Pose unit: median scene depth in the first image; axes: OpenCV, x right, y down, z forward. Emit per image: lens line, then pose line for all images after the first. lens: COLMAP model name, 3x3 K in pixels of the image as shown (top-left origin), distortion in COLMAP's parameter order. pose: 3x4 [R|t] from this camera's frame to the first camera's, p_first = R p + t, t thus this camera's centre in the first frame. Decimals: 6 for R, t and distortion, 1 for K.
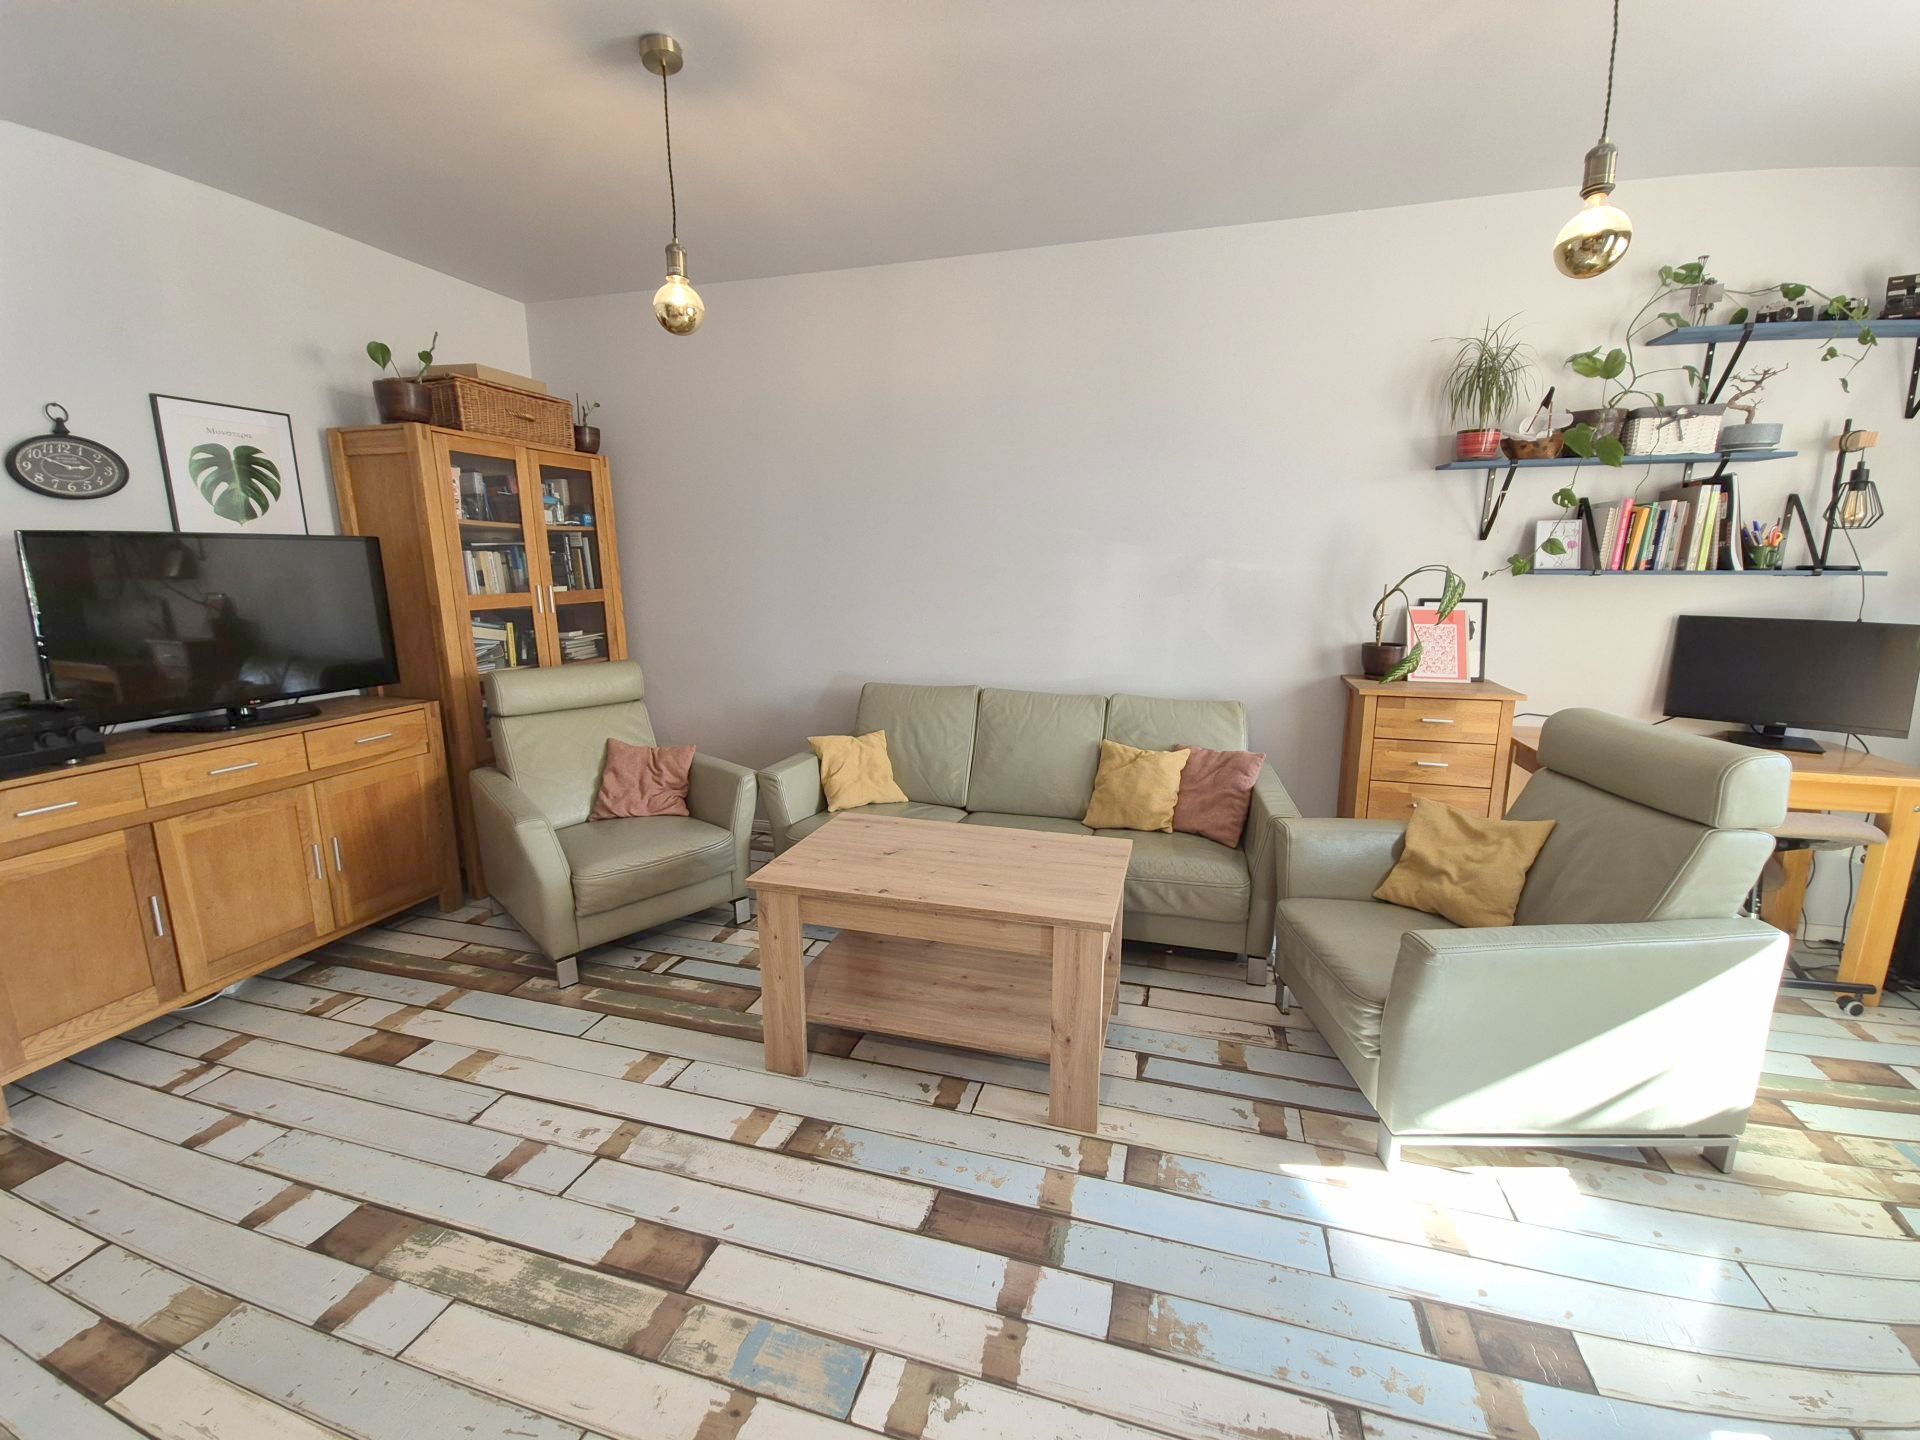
lens RADIAL K [[779.5, 0, 976.0], [0, 779.5, 711.1], [0, 0, 1]] dist [0.016591, -0.011162]
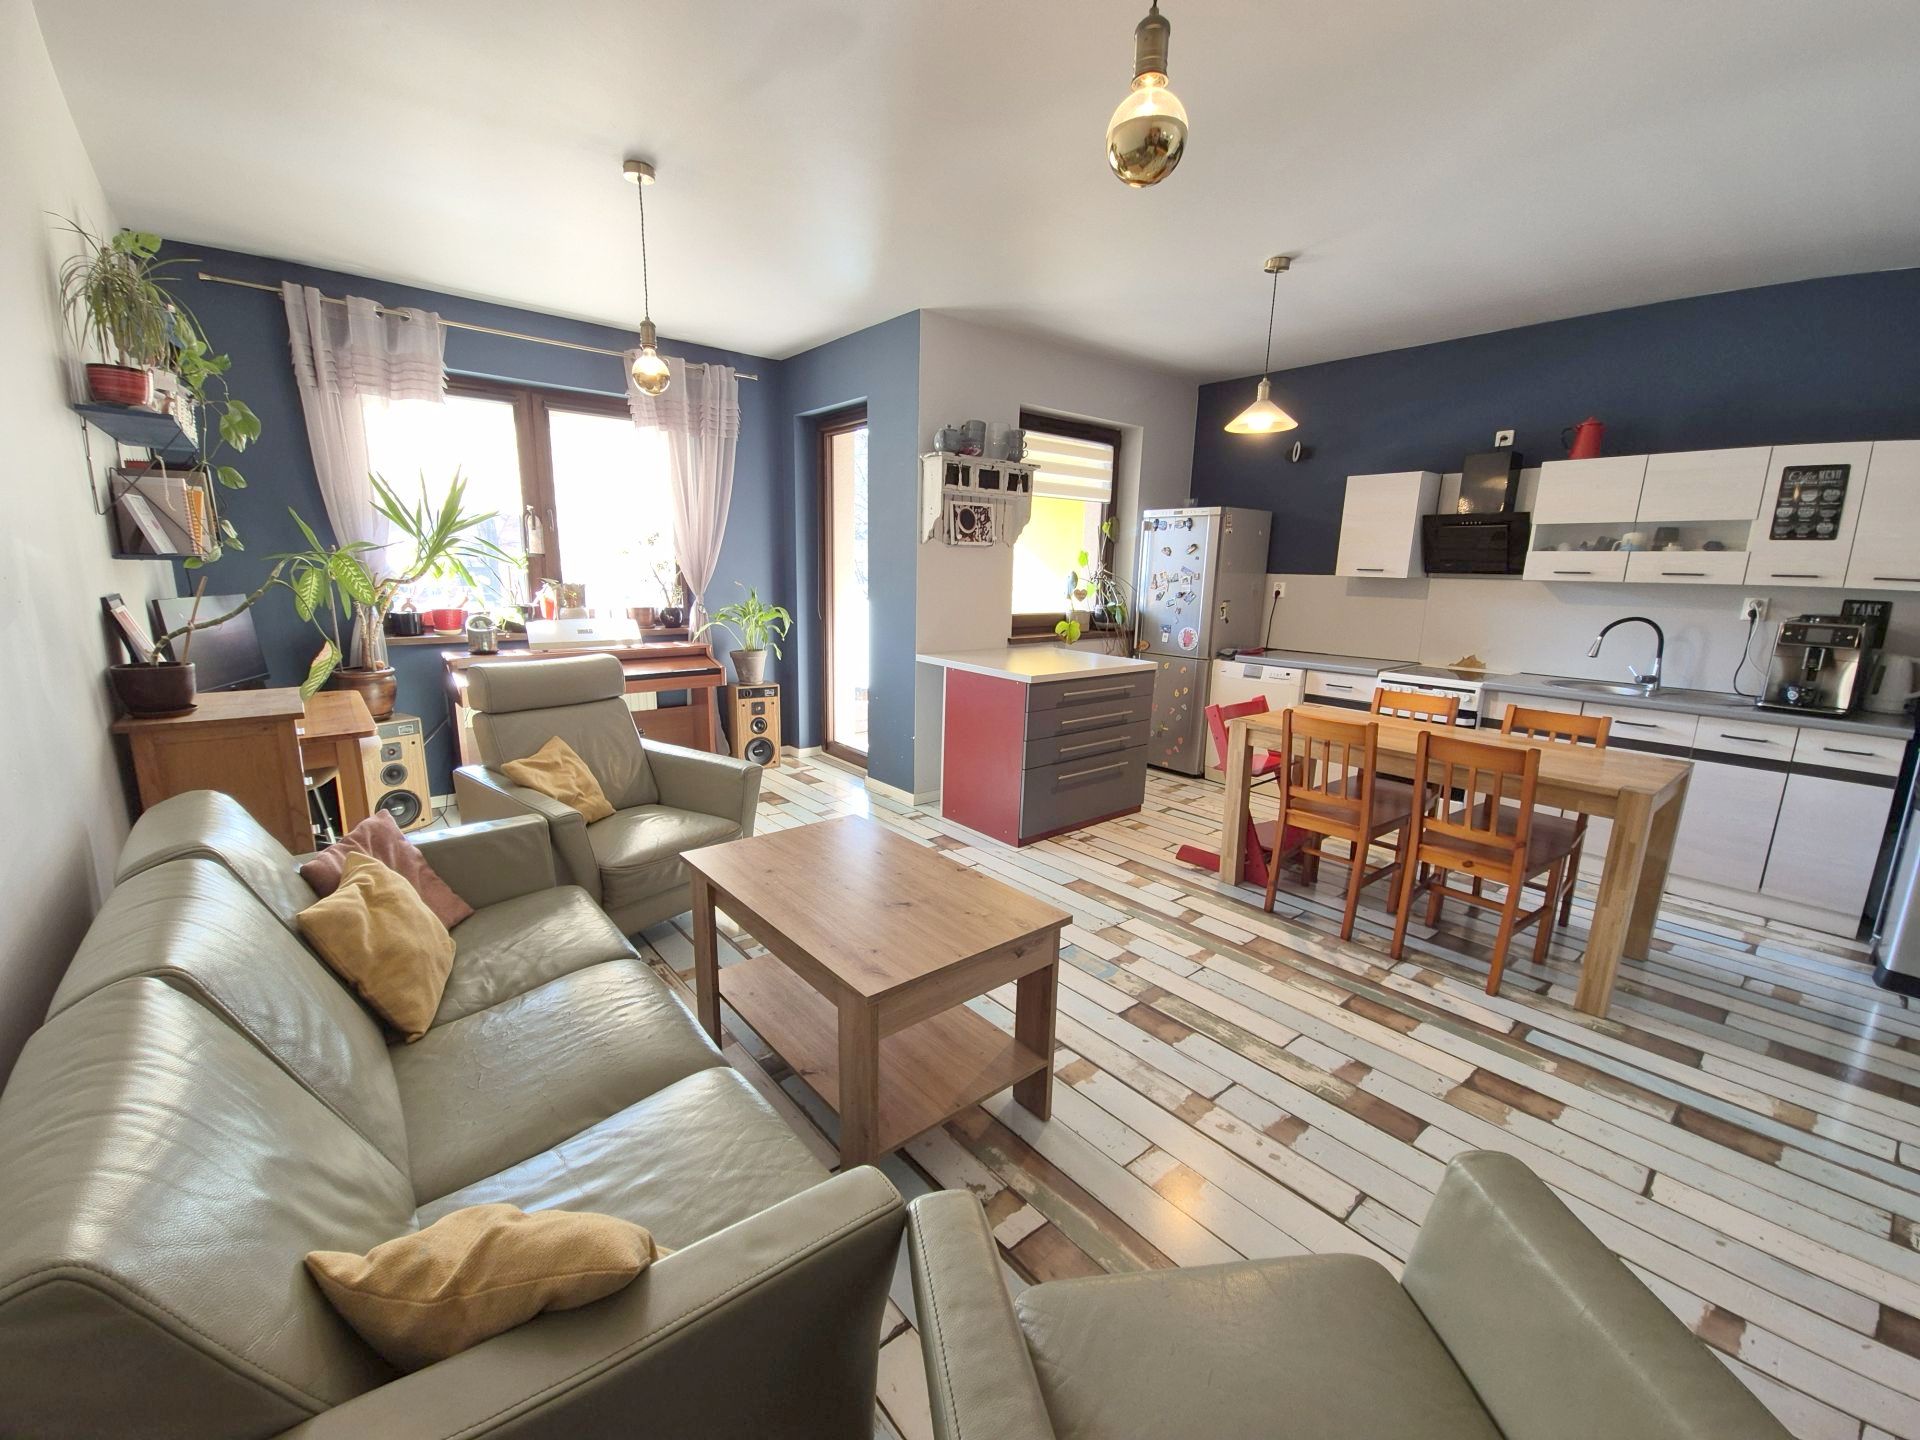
lens RADIAL K [[784.9, 0, 945.5], [0, 784.9, 728.2], [0, 0, 1]] dist [0.020111, -0.011562]
pose [[-0.821408, -0.134427, 0.554273, -0.516315], [0.085982, 0.931534, 0.353345, -0.257664], [-0.563823, 0.337897, -0.753611, 1.344661]]
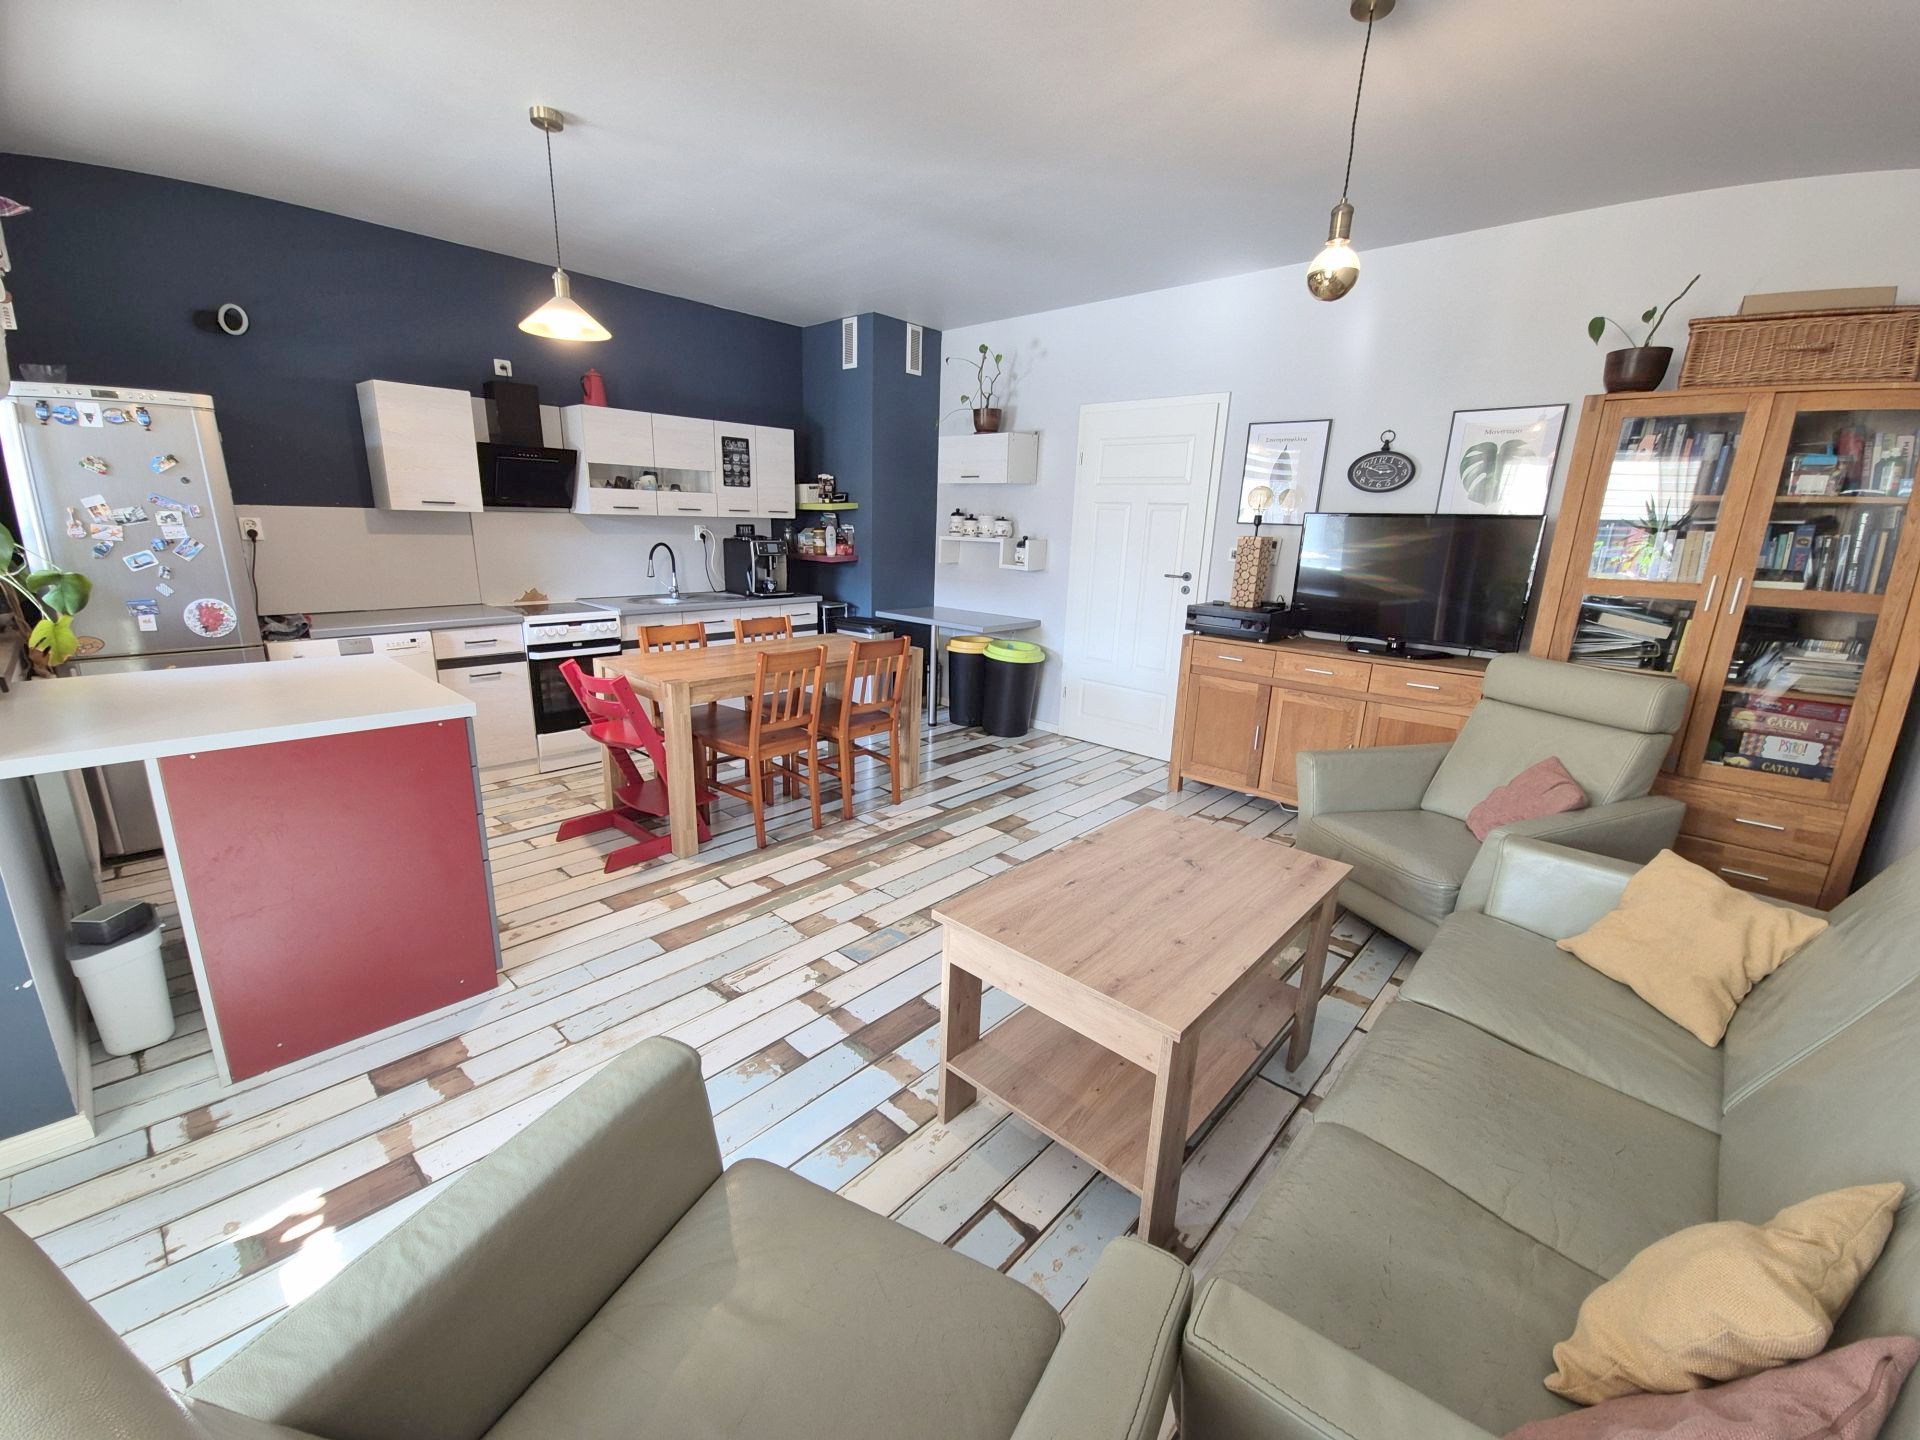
lens RADIAL K [[784.9, 0, 945.5], [0, 784.9, 728.2], [0, 0, 1]] dist [0.020111, -0.011562]
pose [[-0.460214, 0.218019, -0.860622, 0.658338], [-0.194612, 0.921029, 0.337389, -0.181778], [0.866216, 0.322759, -0.381441, 0.906555]]
